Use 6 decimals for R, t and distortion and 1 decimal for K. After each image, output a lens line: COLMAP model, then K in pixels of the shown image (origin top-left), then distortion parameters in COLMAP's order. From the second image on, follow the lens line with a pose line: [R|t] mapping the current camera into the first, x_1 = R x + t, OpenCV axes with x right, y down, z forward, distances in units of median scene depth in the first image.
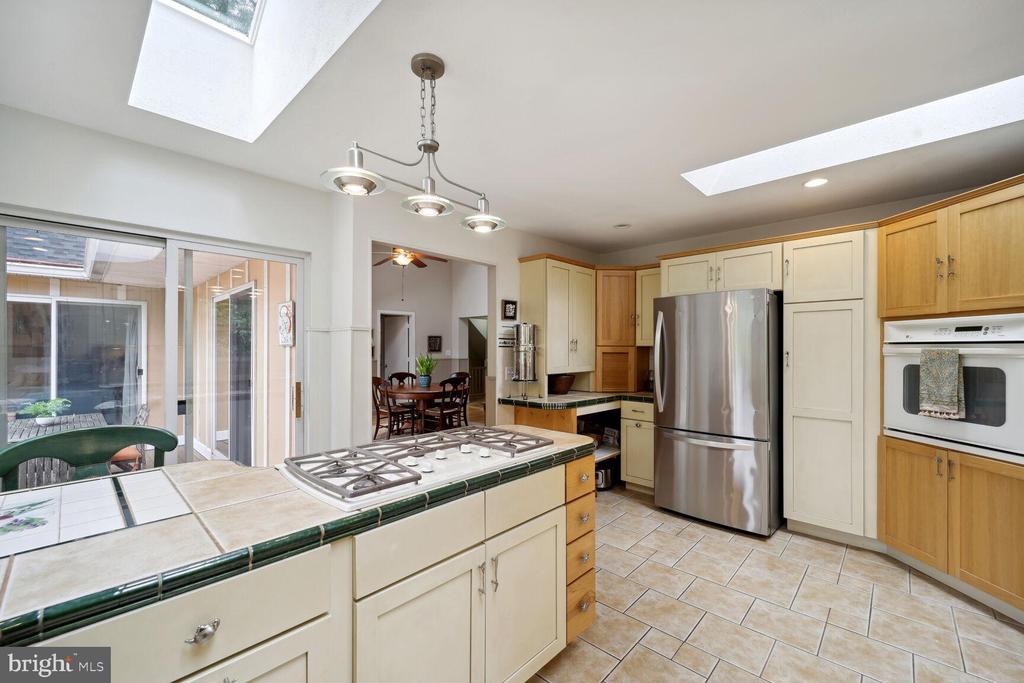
lens RADIAL K [[419.0, 0, 512.4], [0, 419.0, 348.7], [0, 0, 1]] dist [-0.002169, -0.000453]
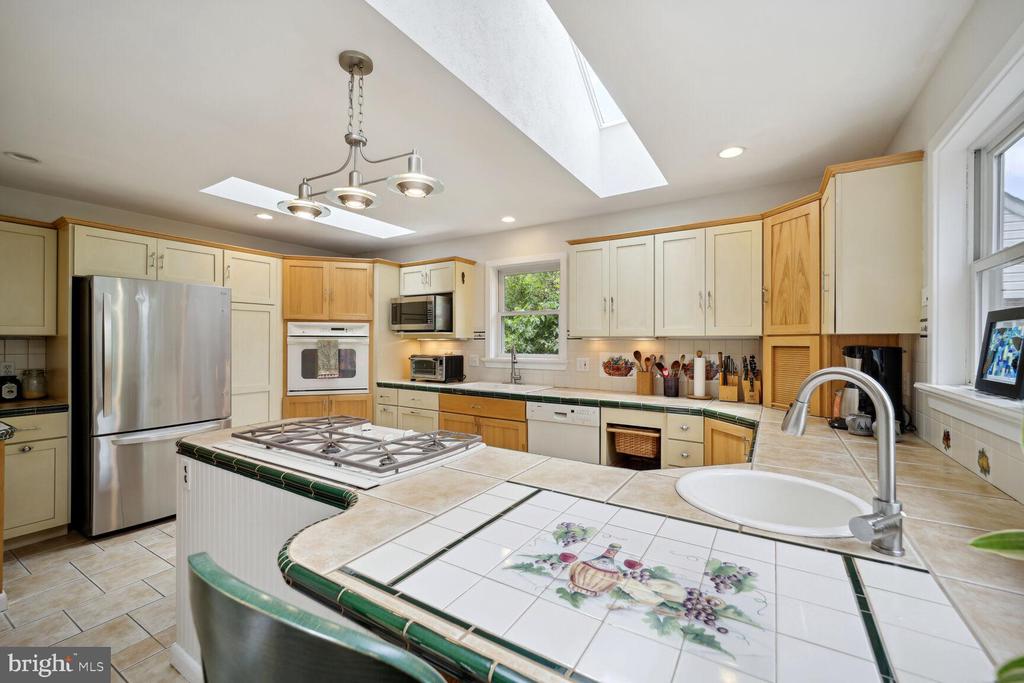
lens RADIAL K [[419.0, 0, 513.8], [0, 419.0, 339.6], [0, 0, 1]] dist [-0.002169, -0.000453]
pose [[-0.199123, 0.001865, 0.979973, -0.902477], [0.000399, 0.999998, -0.001822, 0.004023], [-0.979974, 0.000028, -0.199123, 0.577319]]
